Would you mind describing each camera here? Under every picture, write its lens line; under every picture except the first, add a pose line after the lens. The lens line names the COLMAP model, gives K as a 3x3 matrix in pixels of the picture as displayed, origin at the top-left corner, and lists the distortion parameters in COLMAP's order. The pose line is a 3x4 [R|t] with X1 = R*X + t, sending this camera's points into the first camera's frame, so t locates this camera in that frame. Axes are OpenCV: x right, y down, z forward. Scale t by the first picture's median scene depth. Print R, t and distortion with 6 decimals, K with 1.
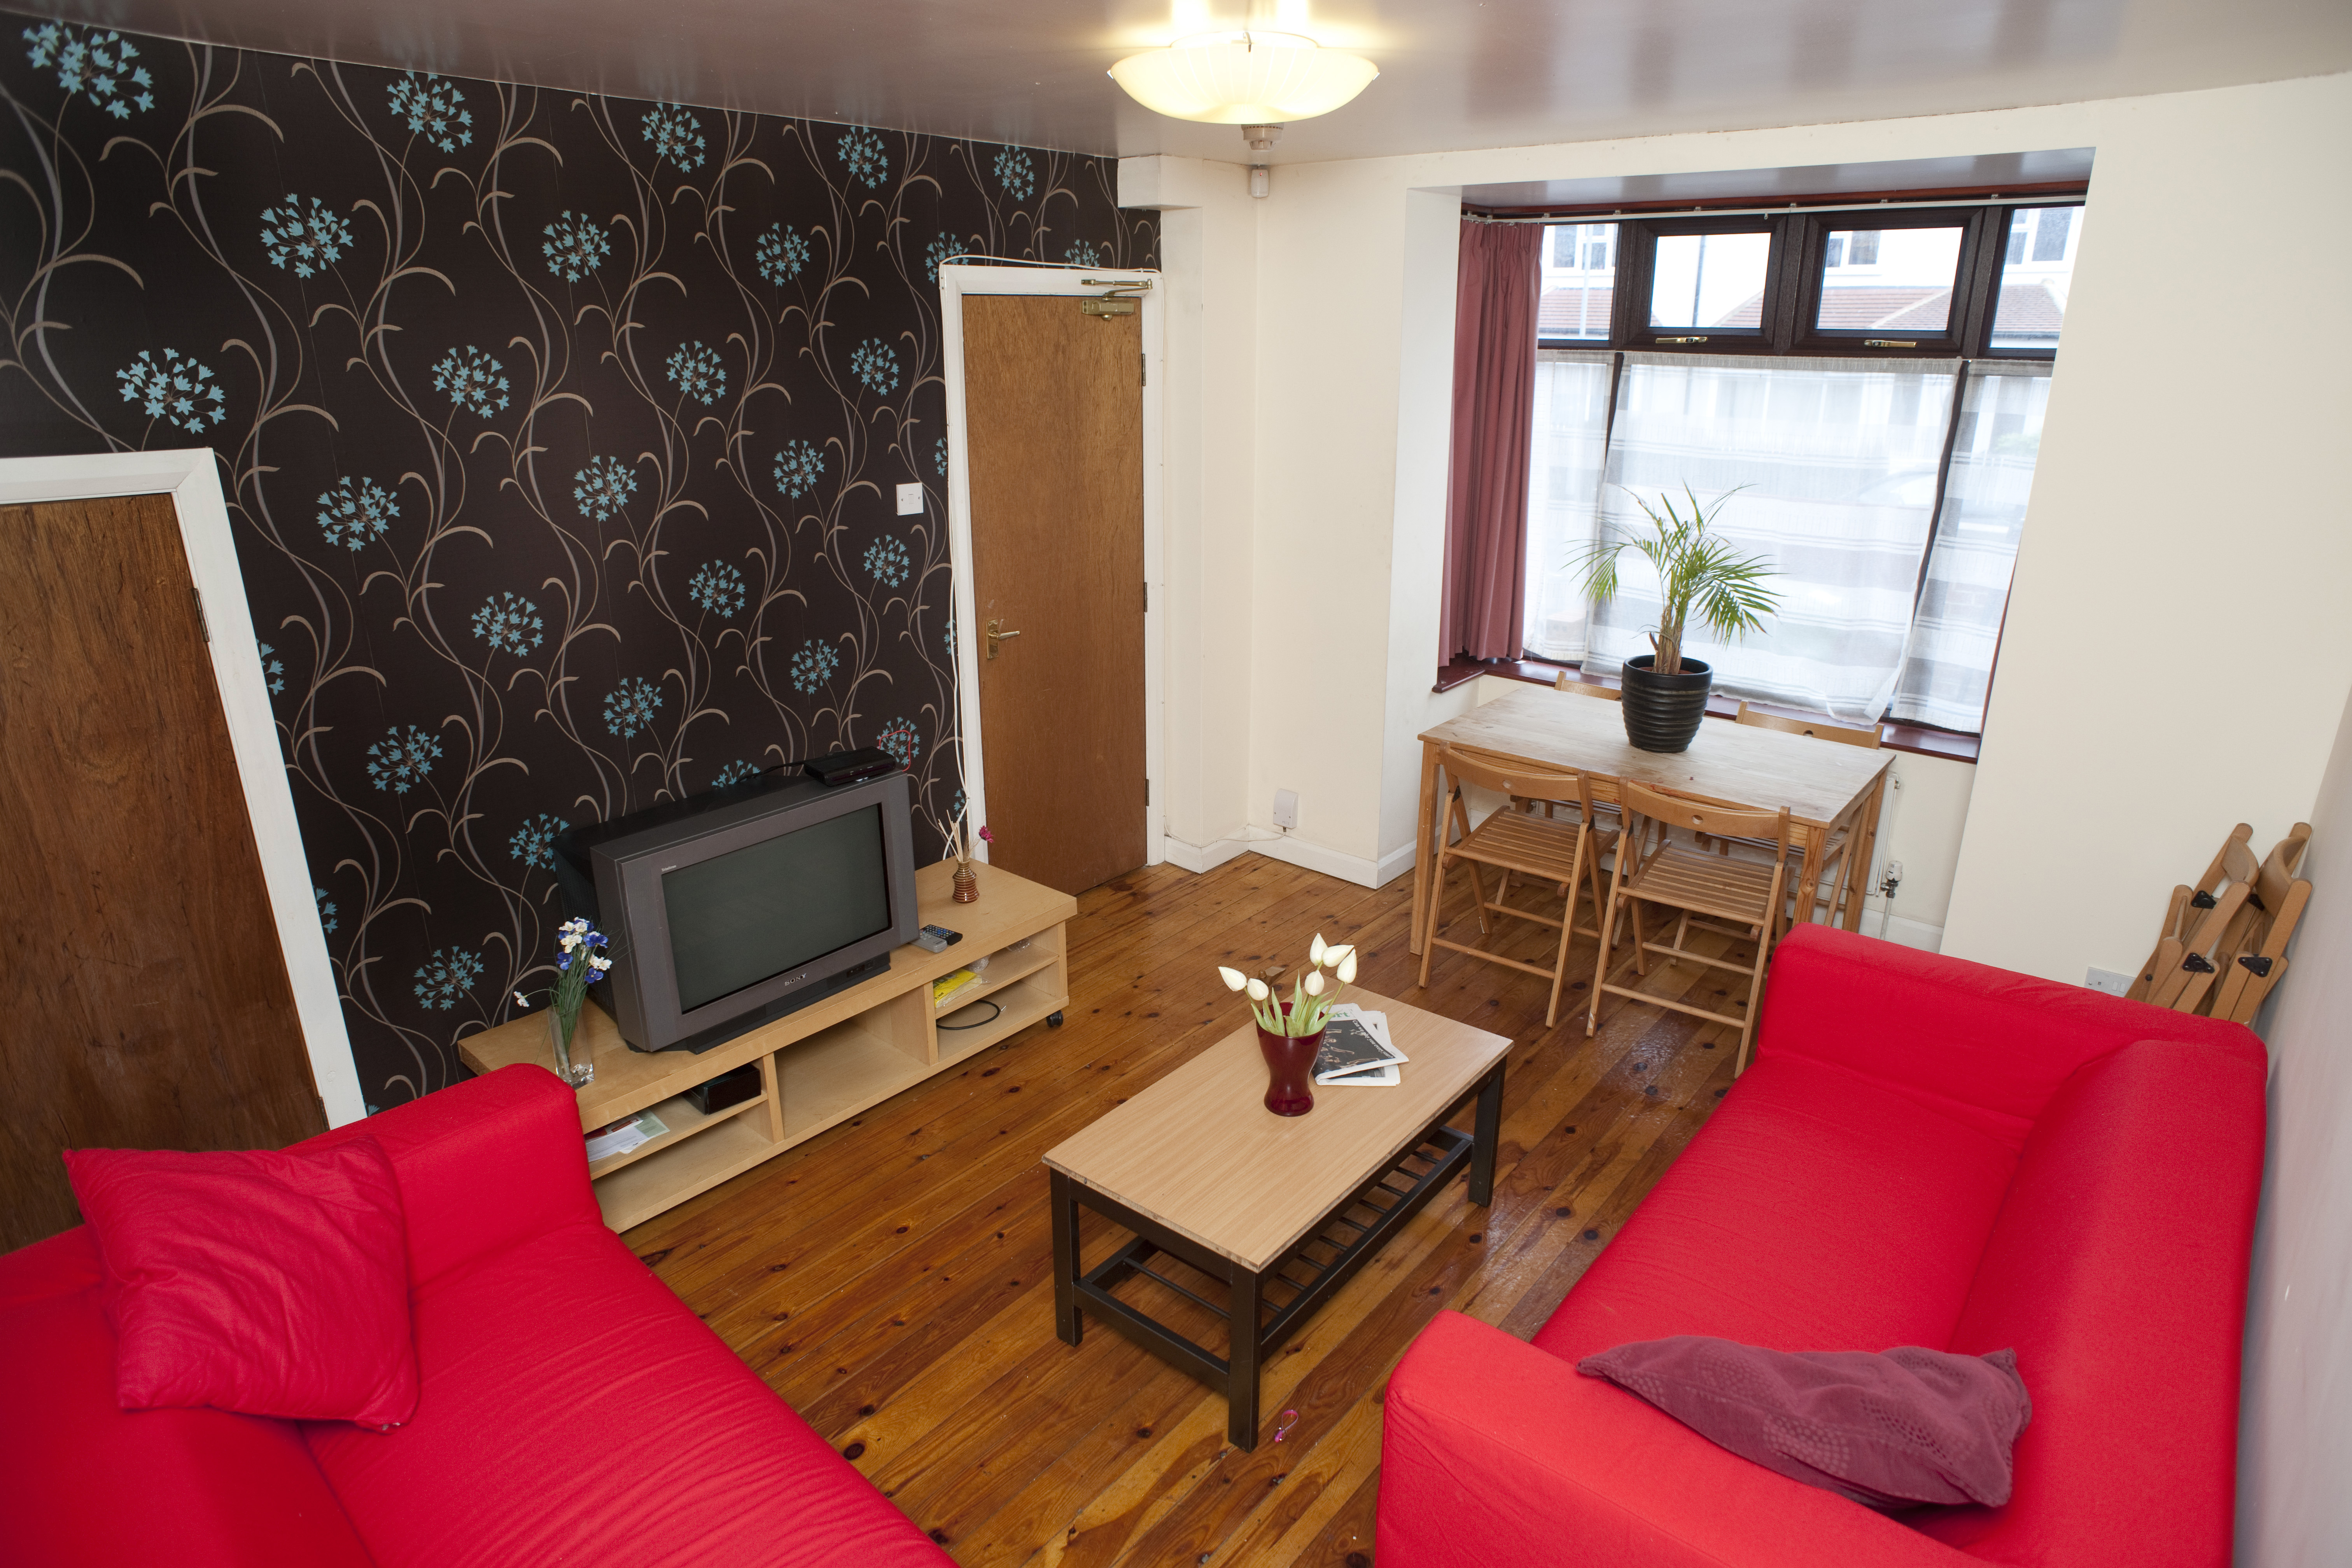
lens RADIAL K [[1346.1, 0, 1176.0], [0, 1346.1, 784.0], [0, 0, 1]] dist [-0.093530, 0.066012]
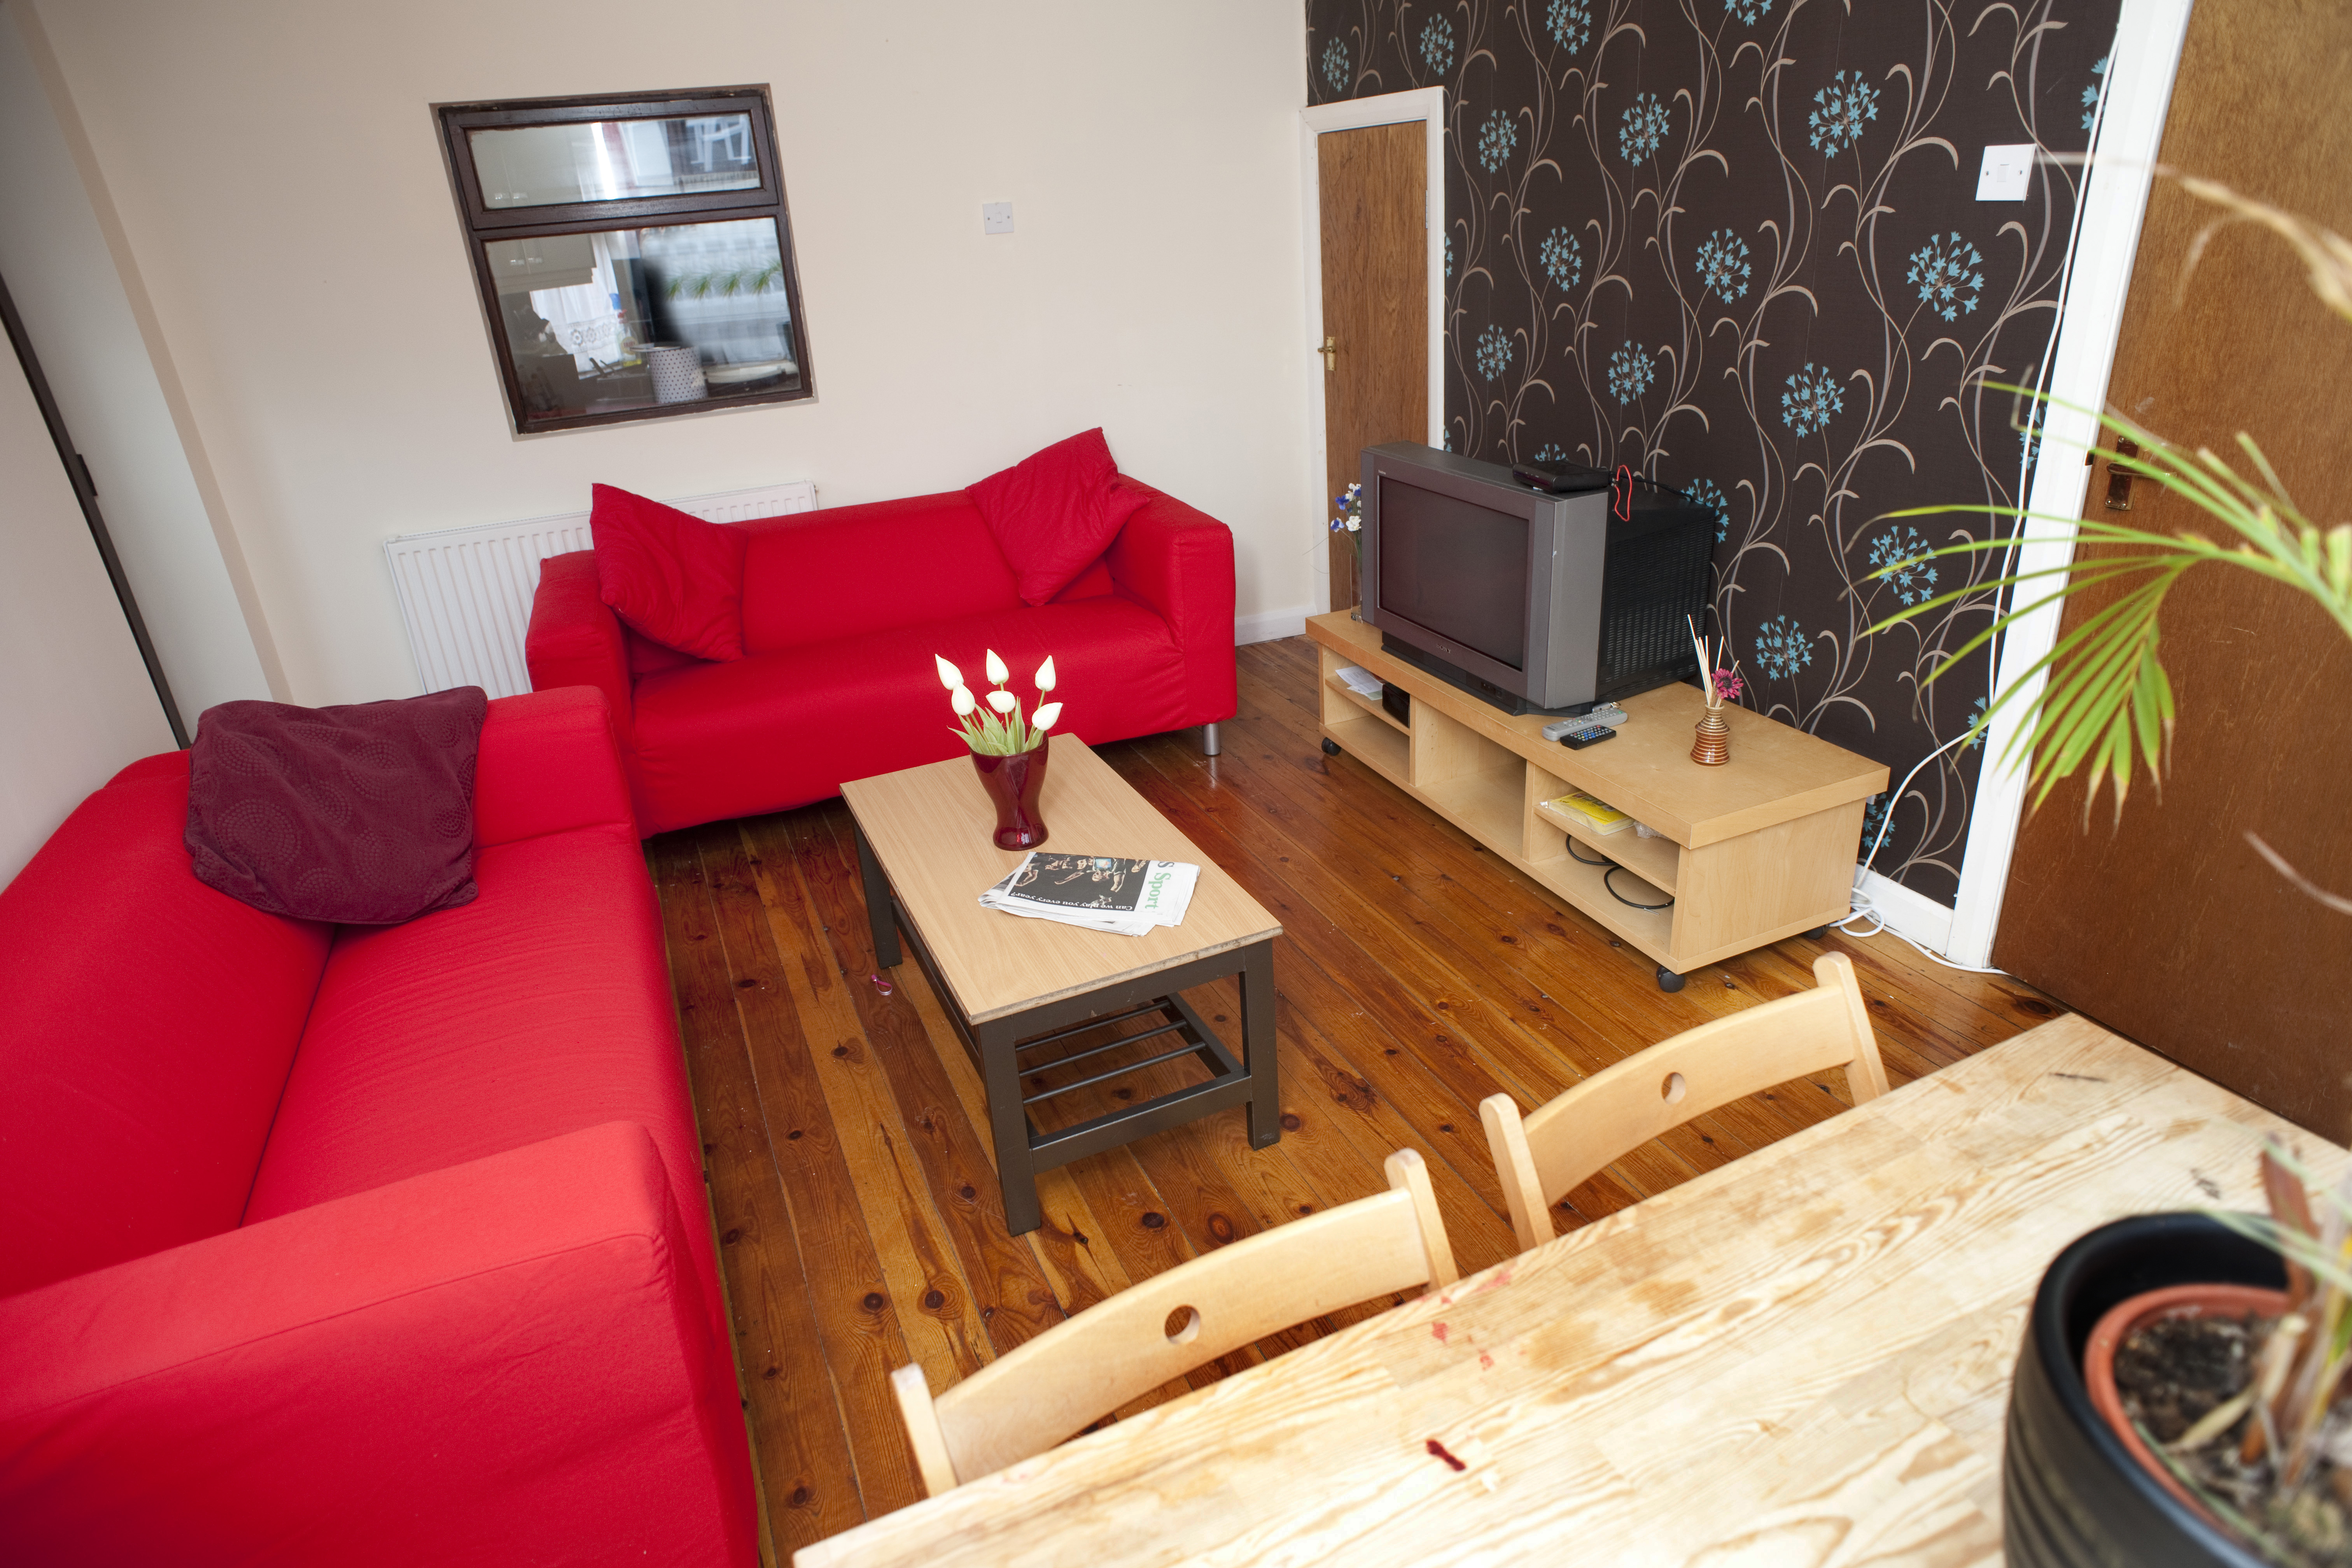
lens RADIAL K [[1346.1, 0, 1176.0], [0, 1346.1, 784.0], [0, 0, 1]] dist [-0.093530, 0.066012]
pose [[-0.448125, 0.393800, -0.802562, 0.557969], [-0.227177, 0.818114, 0.528280, -0.219312], [0.864624, 0.419059, -0.277155, 0.982012]]
